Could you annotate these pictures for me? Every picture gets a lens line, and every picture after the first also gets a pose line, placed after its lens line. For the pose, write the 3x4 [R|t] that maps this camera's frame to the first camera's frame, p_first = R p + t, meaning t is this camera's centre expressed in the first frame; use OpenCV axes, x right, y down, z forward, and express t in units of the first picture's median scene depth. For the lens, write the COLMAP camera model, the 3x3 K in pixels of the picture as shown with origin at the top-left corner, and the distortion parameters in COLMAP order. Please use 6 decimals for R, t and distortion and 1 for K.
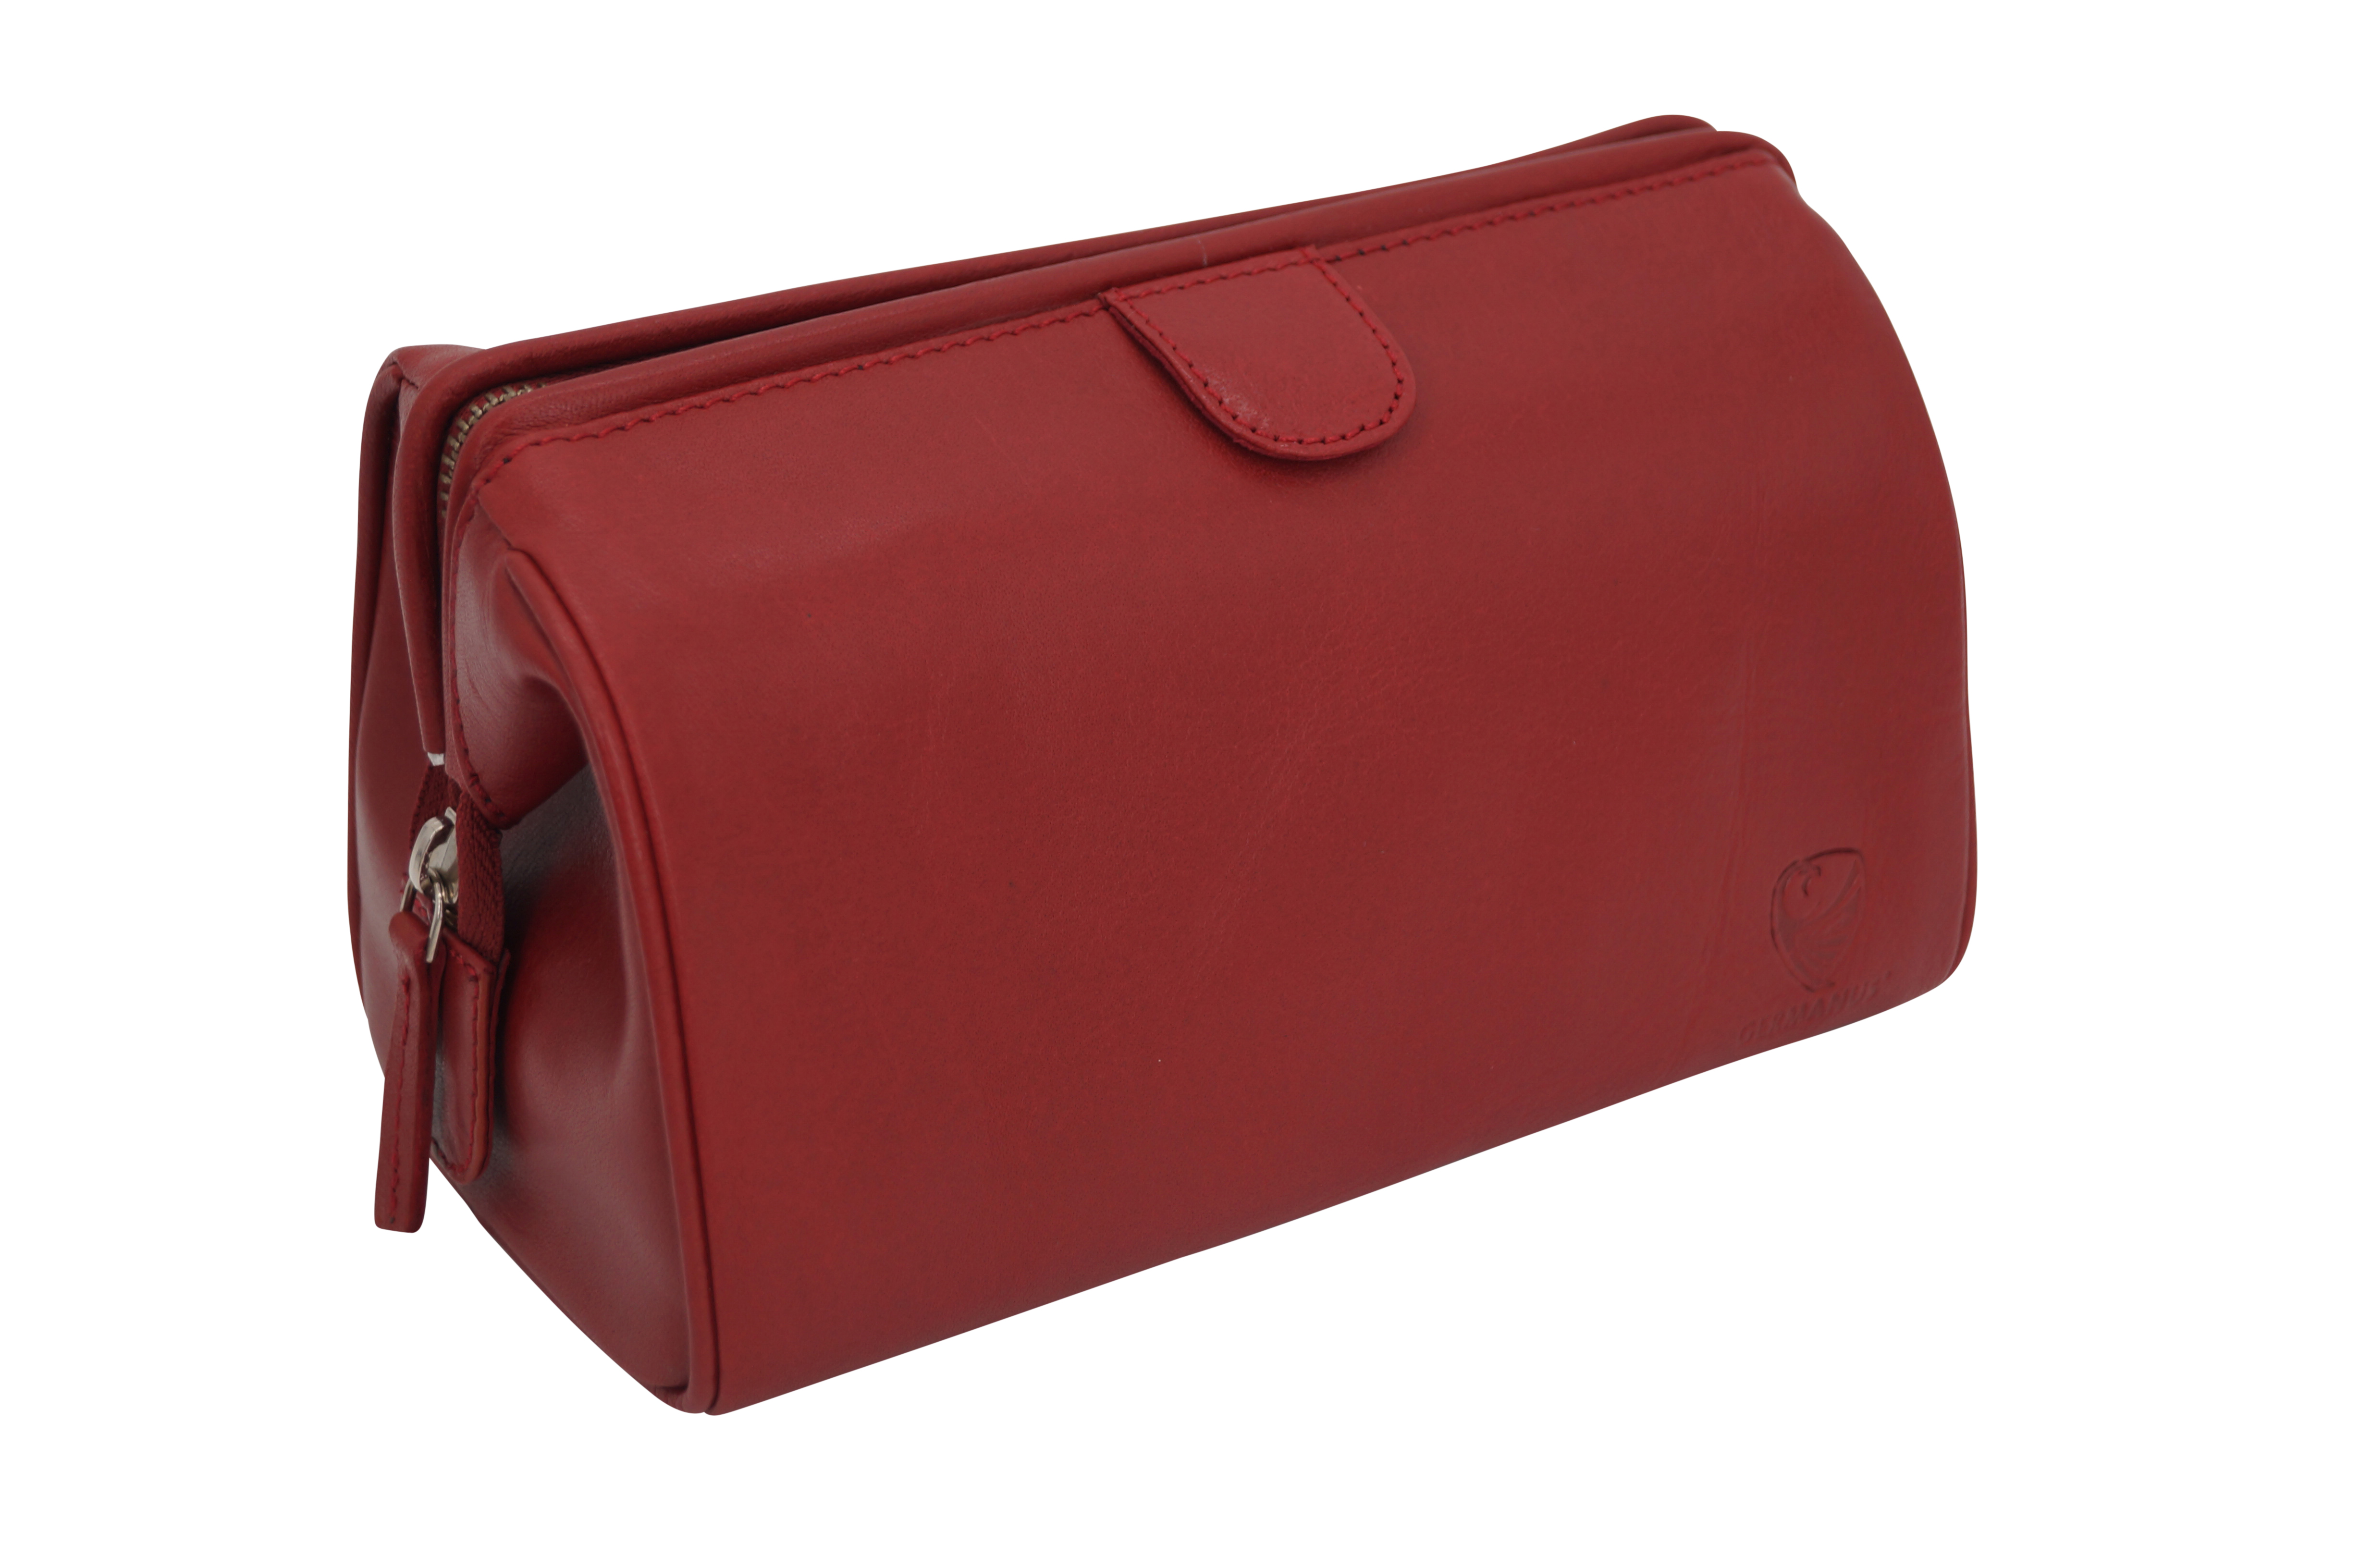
lens RADIAL K [[3519.2, 0, 1180.0], [0, 3519.2, 784.0], [0, 0, 1]] dist [-0.023092, -0.132948]
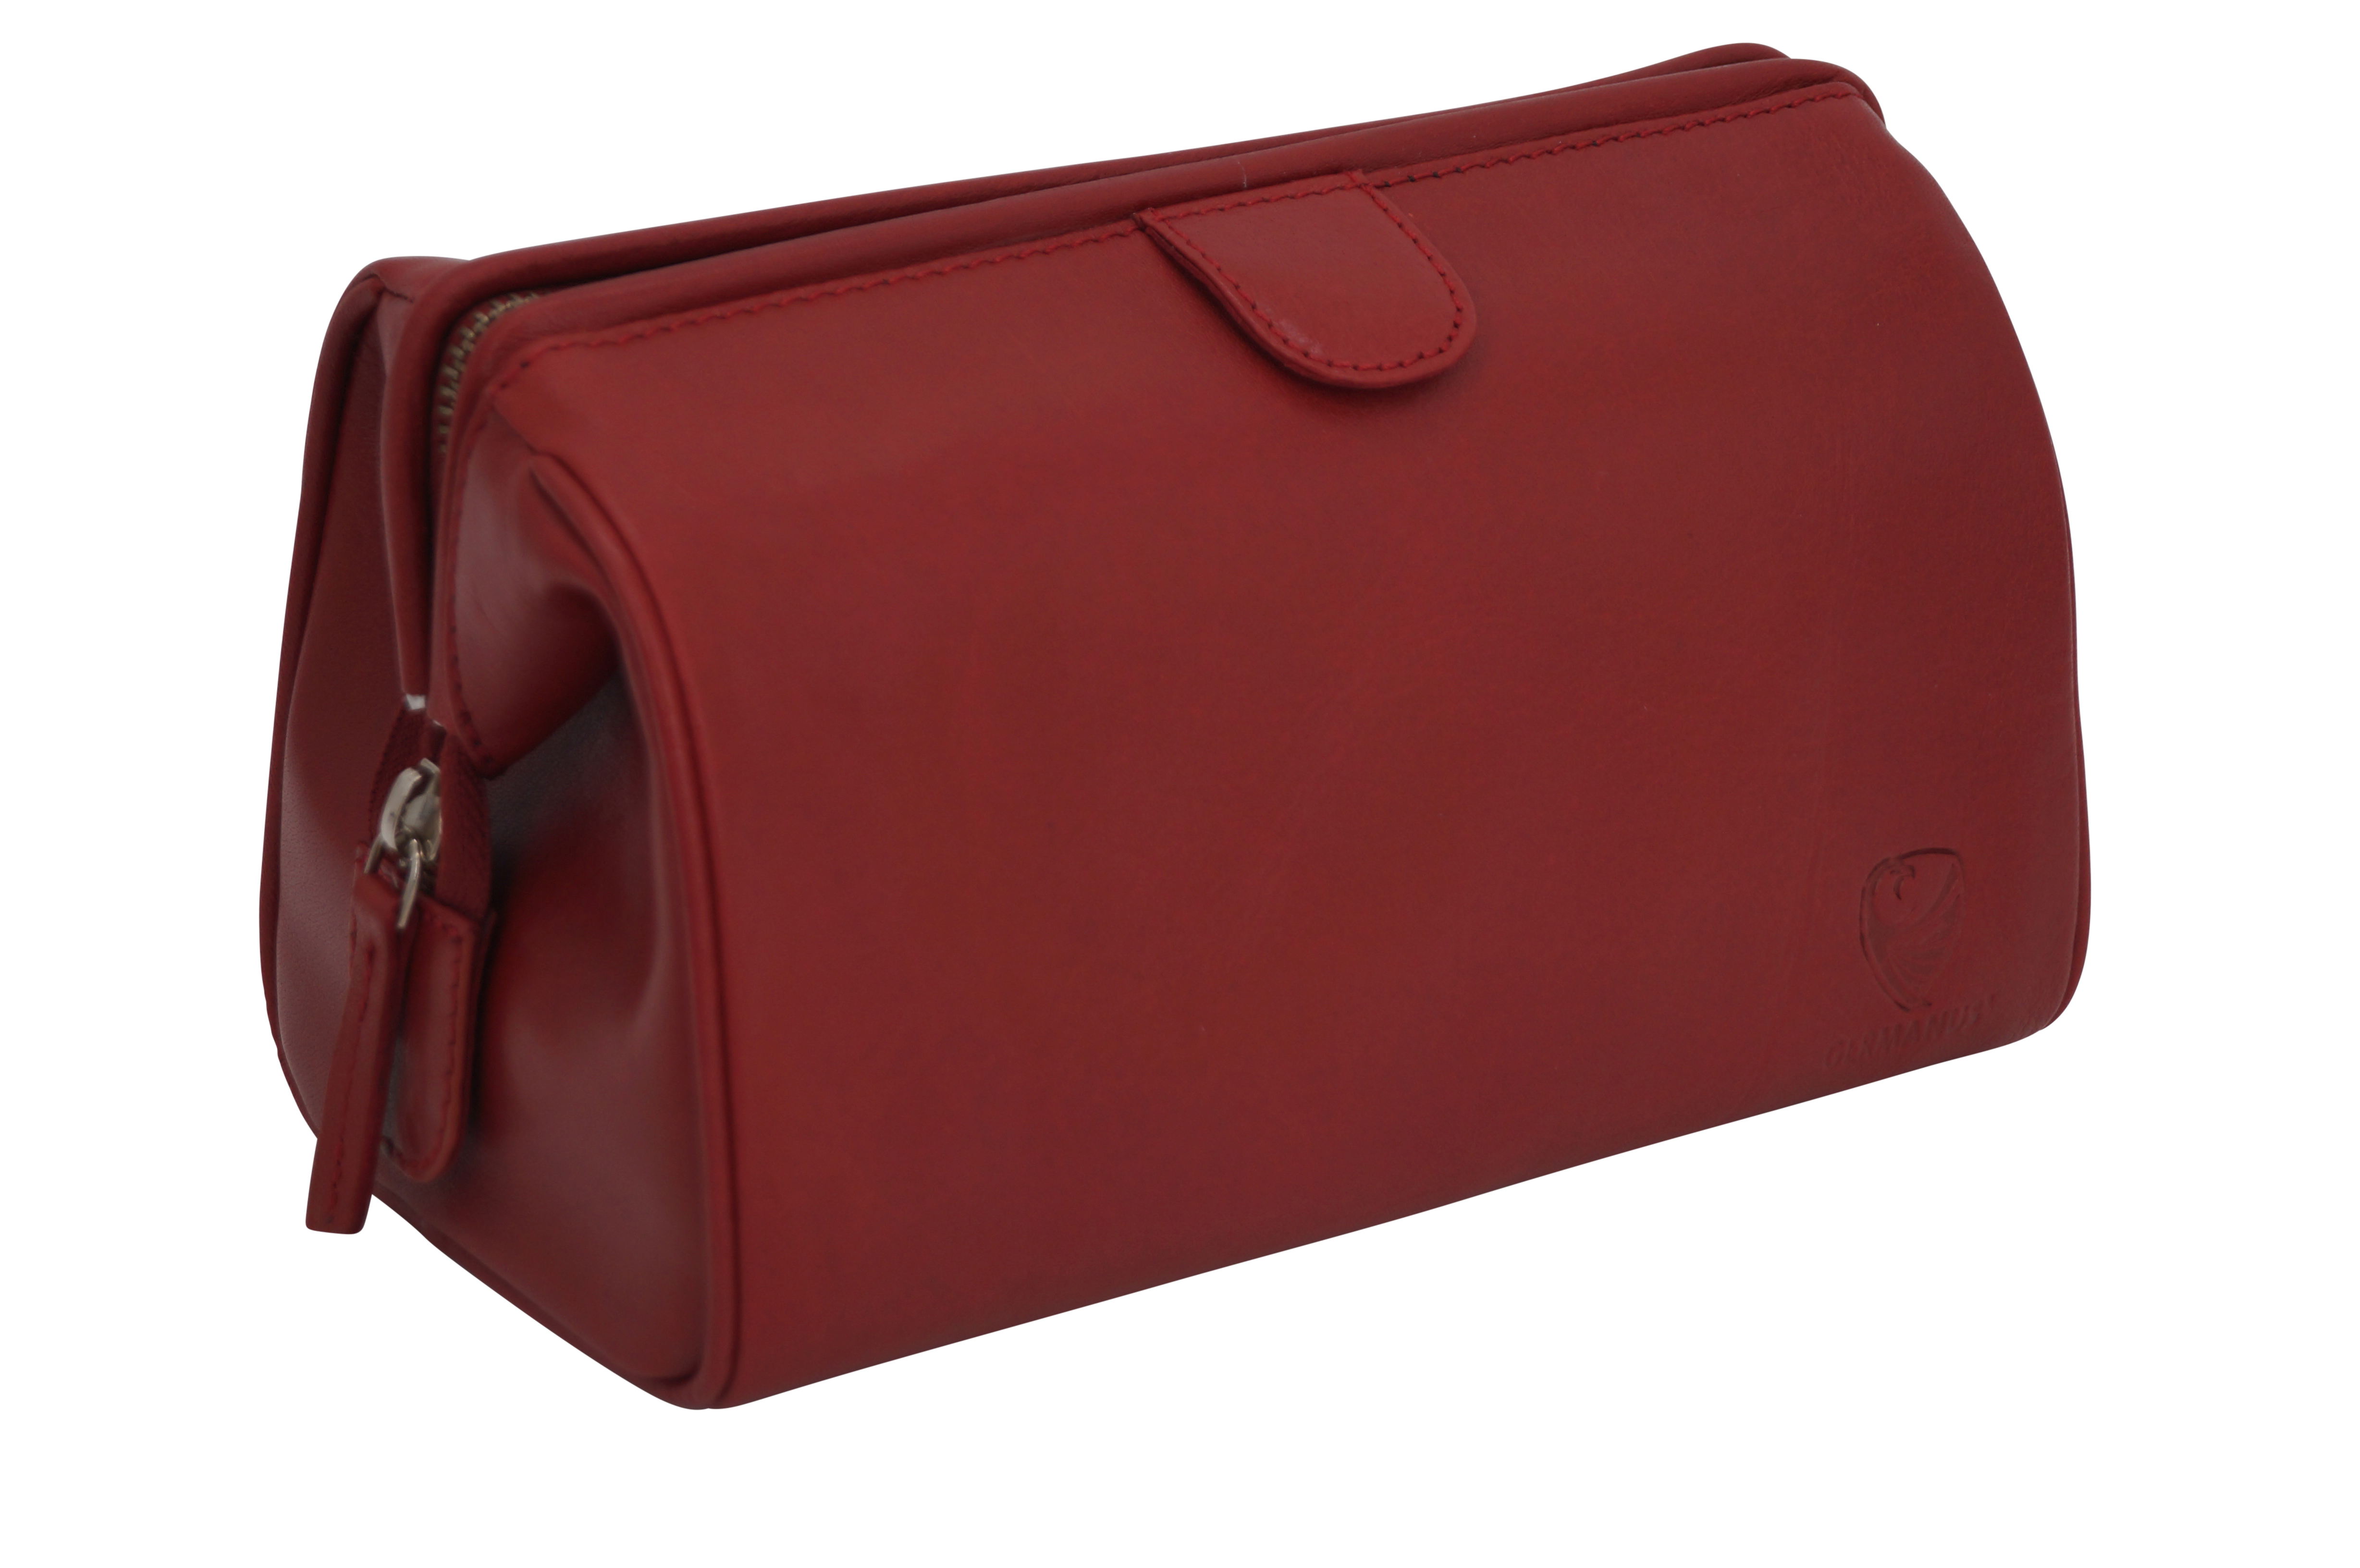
lens RADIAL K [[5346.2, 0, 1180.0], [0, 5346.2, 784.0], [0, 0, 1]] dist [-0.025136, 0.706264]
pose [[0.999047, 0.005893, 0.043258, -0.071605], [-0.002448, 0.996852, -0.079249, 0.122651], [-0.043589, 0.079068, 0.995916, -0.392280]]
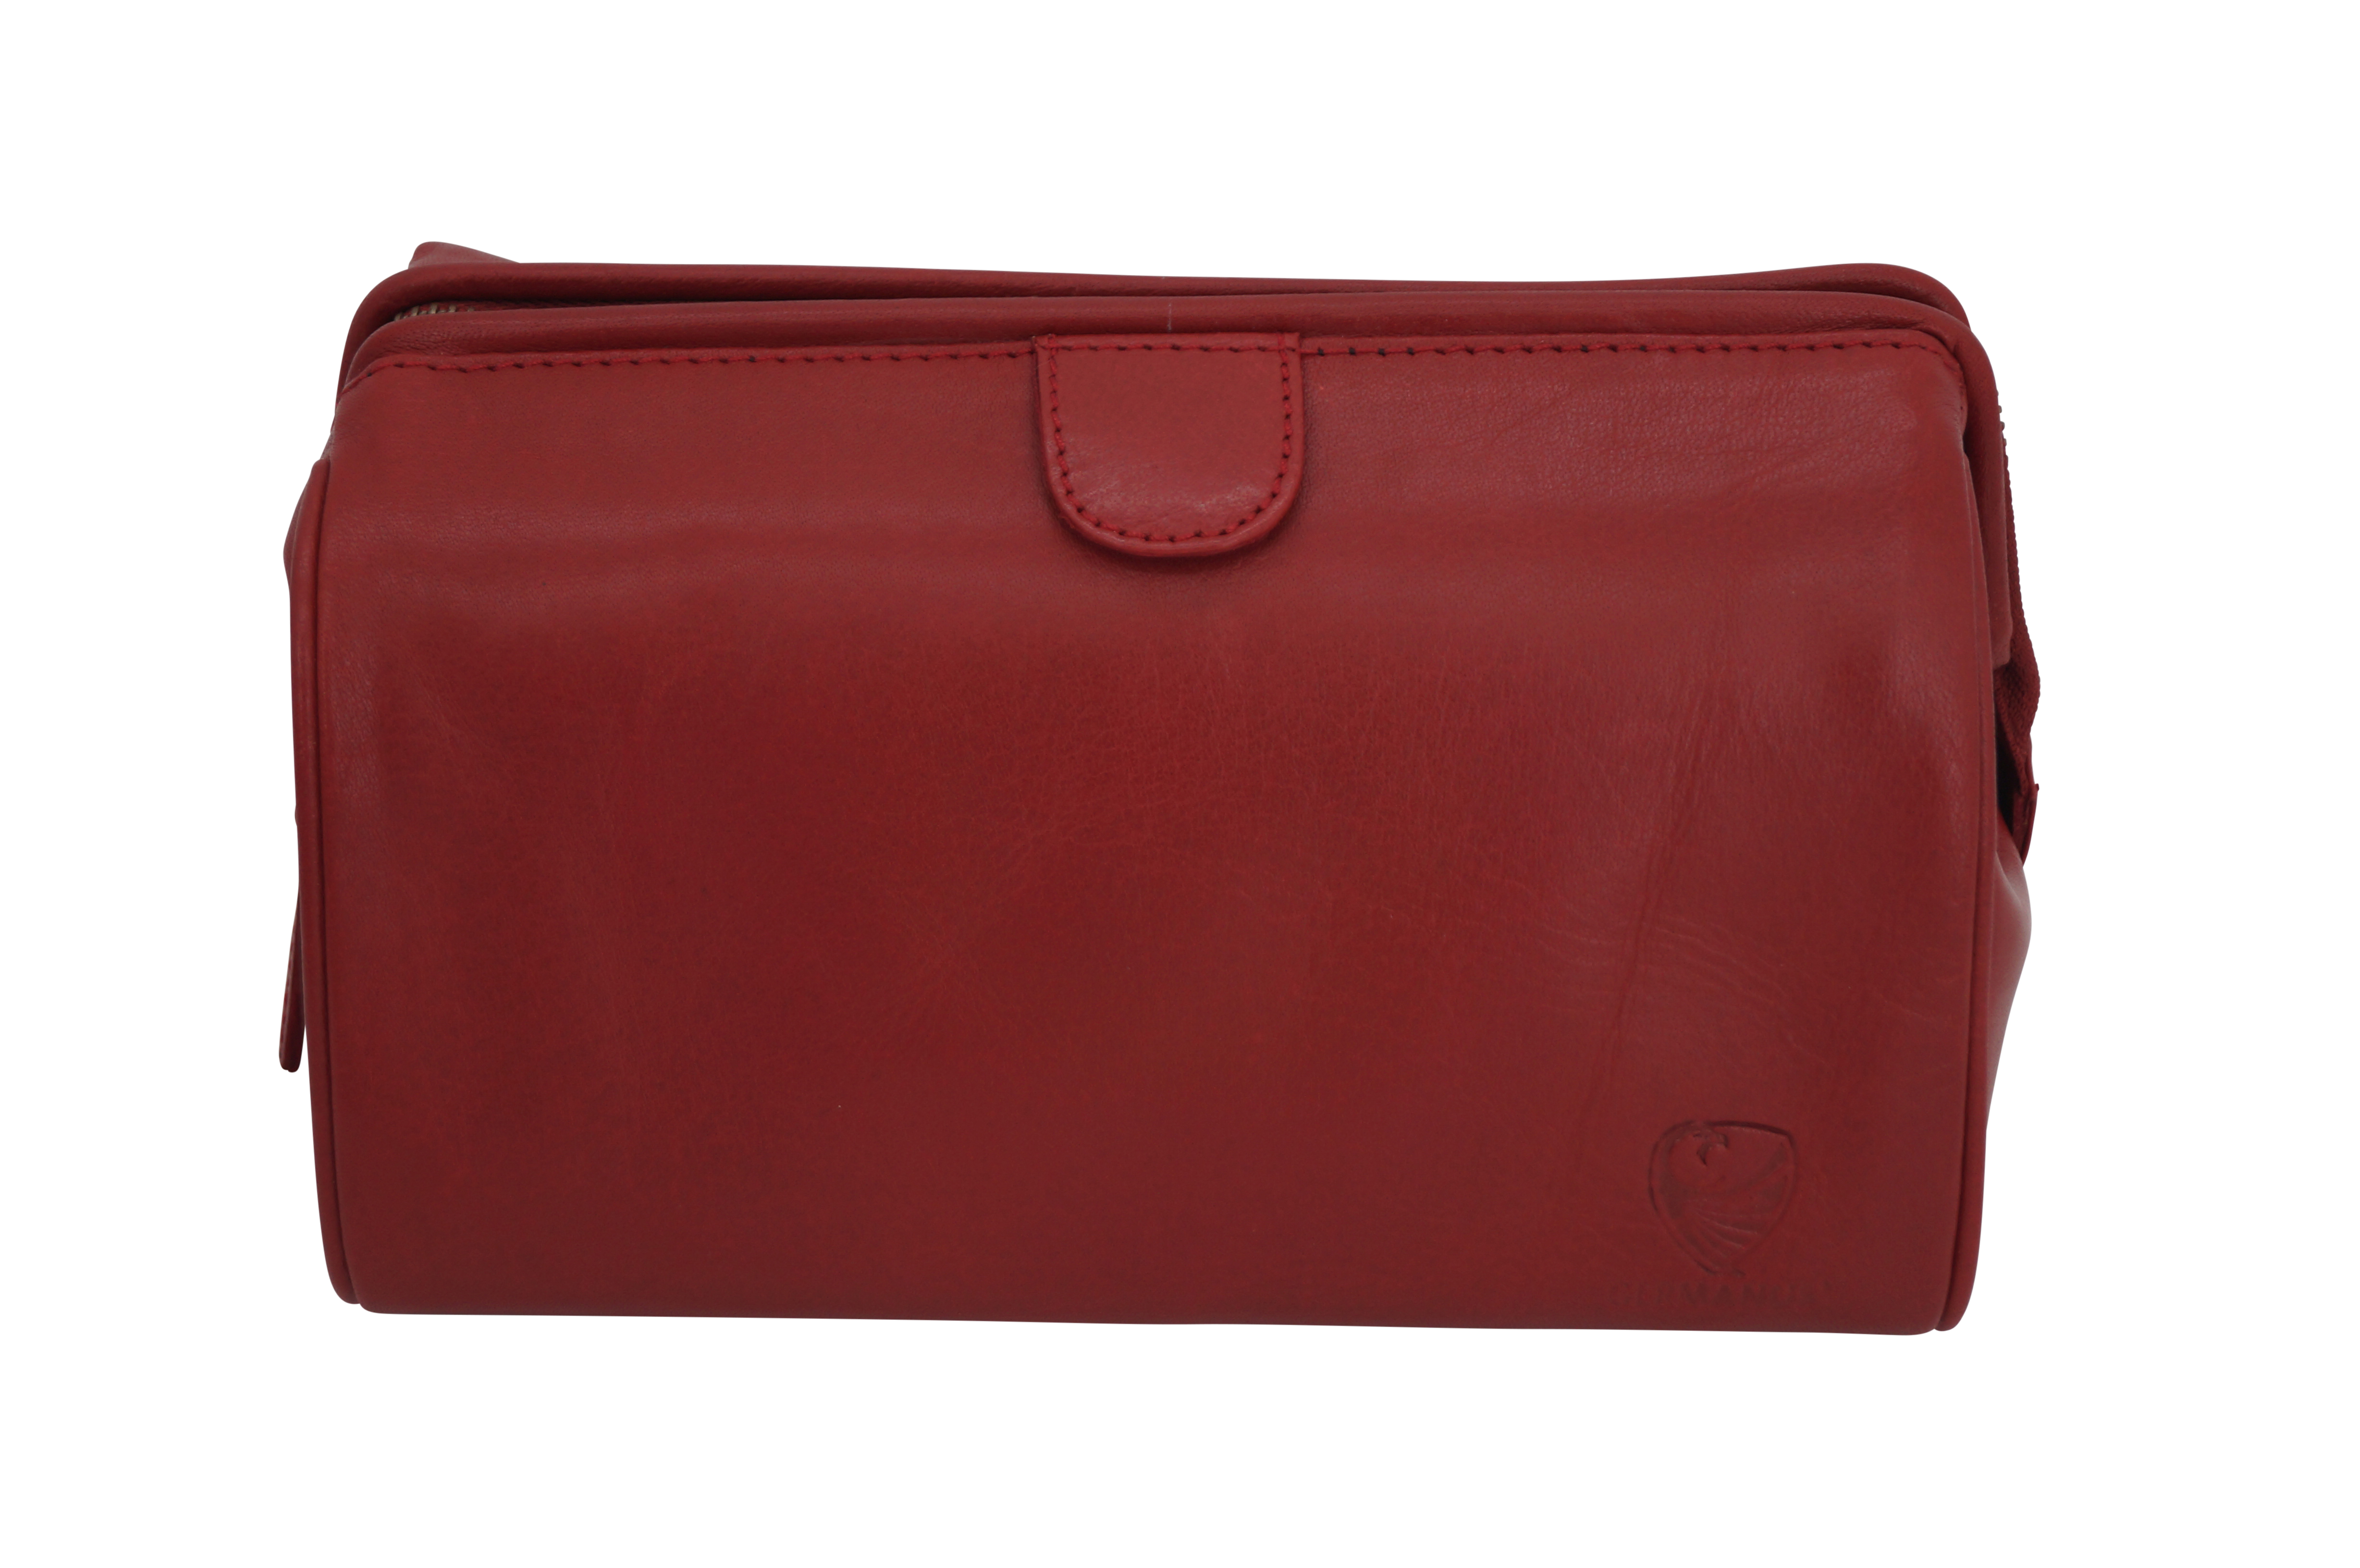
lens RADIAL K [[5346.2, 0, 1180.0], [0, 5346.2, 784.0], [0, 0, 1]] dist [-0.025136, 0.706264]
pose [[0.853456, 0.252956, -0.455660, 0.721393], [-0.247058, 0.966199, 0.073636, -0.140157], [0.458885, 0.049730, 0.887103, -0.285499]]
